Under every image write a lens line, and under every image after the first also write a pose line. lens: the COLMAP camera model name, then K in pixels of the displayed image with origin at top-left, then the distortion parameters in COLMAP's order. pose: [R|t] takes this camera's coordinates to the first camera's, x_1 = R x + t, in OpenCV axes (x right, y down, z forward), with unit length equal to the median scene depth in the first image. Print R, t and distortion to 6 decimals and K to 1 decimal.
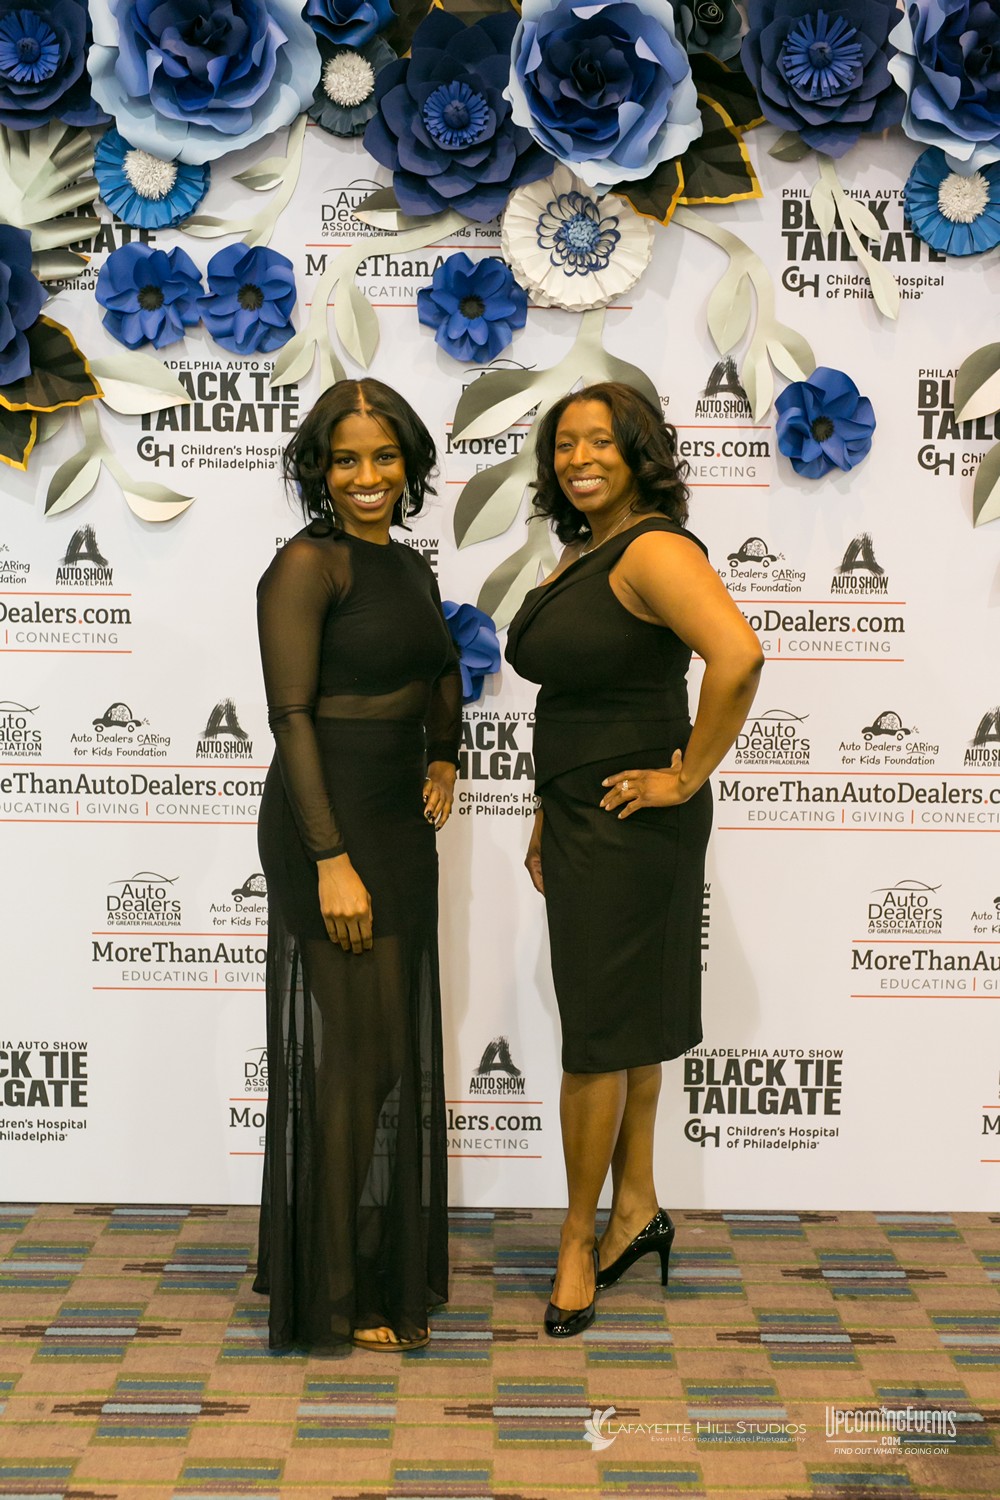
lens RADIAL K [[2198.9, 0, 497.9], [0, 2198.9, 748.9], [0, 0, 1]] dist [0.021040, 0.000000]
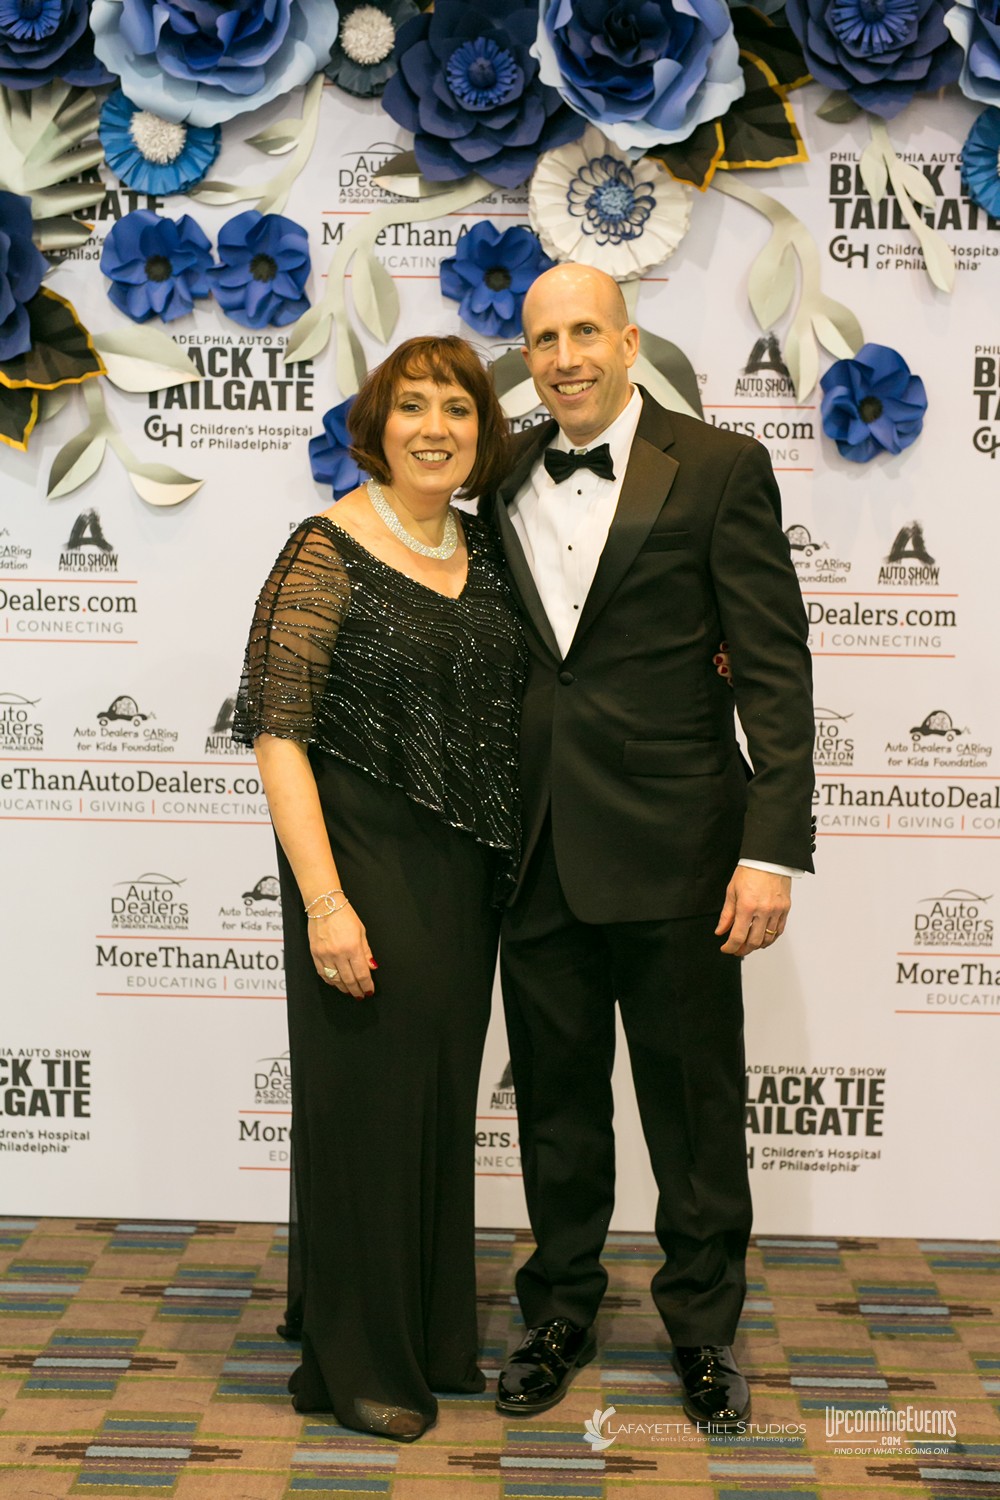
lens RADIAL K [[2198.9, 0, 492.5], [0, 2198.9, 752.7], [0, 0, 1]] dist [0.021040, 0.000000]
pose [[0.999447, 0.008346, -0.032199, 0.018090], [-0.007809, 0.999829, 0.016788, -0.013756], [0.032334, -0.016527, 0.999340, 0.055605]]
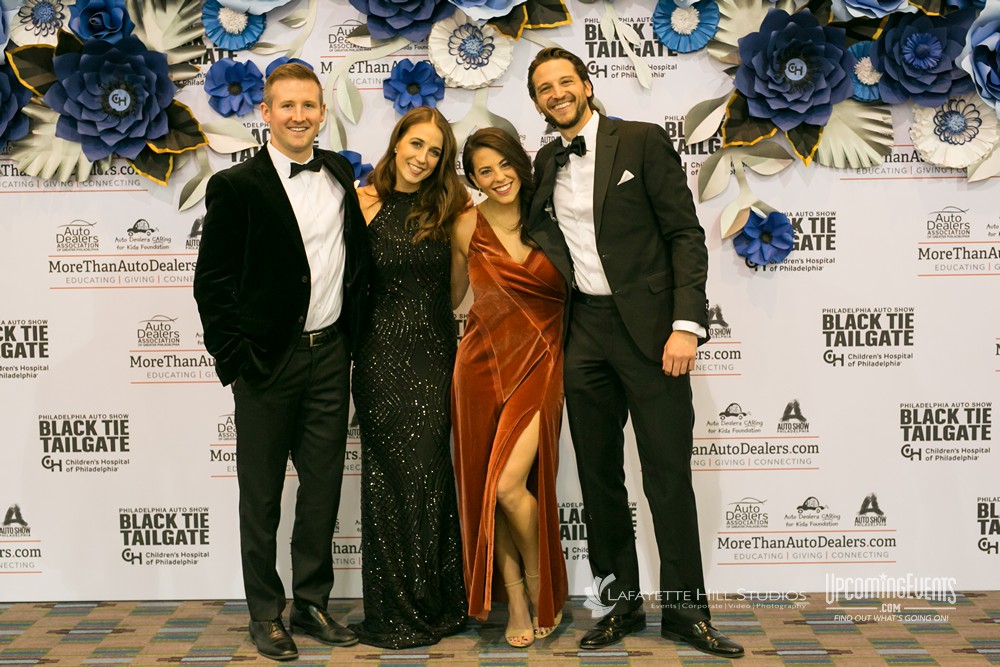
lens RADIAL K [[1465.9, 0, 498.1], [0, 1465.9, 318.9], [0, 0, 1]] dist [0.021040, 0.000000]
pose [[0.999521, -0.024932, -0.018319, 0.074452], [0.024251, 0.999039, -0.036511, 0.032147], [0.019211, 0.036050, 0.999165, -0.186602]]
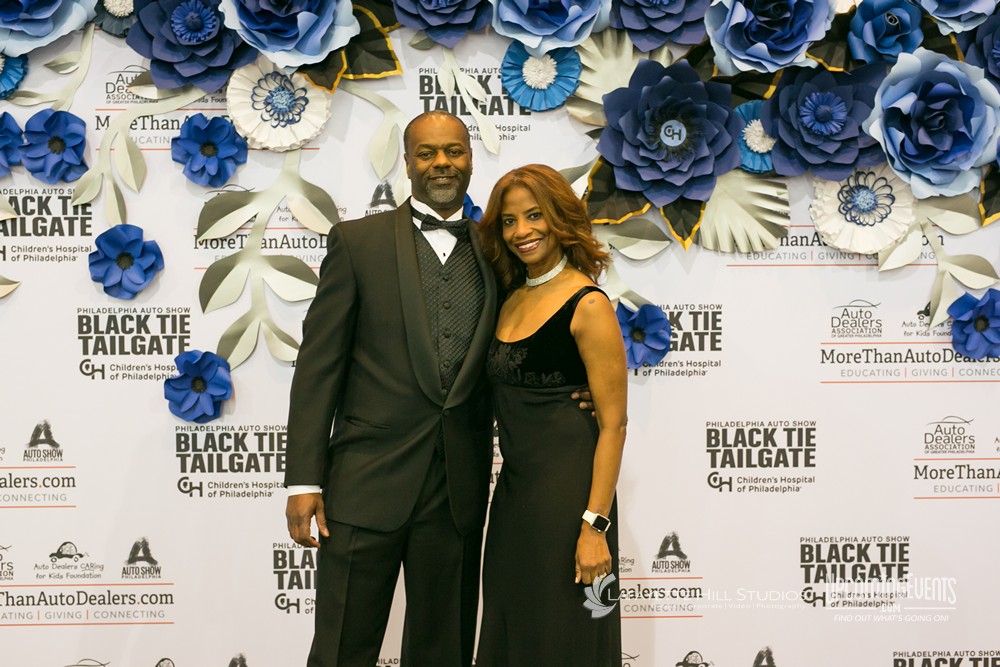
lens RADIAL K [[1465.9, 0, 497.2], [0, 1465.9, 316.3], [0, 0, 1]] dist [0.021040, 0.000000]
pose [[0.999649, -0.016768, 0.020526, 0.158566], [0.018405, 0.996436, -0.082323, -0.005920], [-0.019072, 0.082672, 0.996394, 0.030556]]
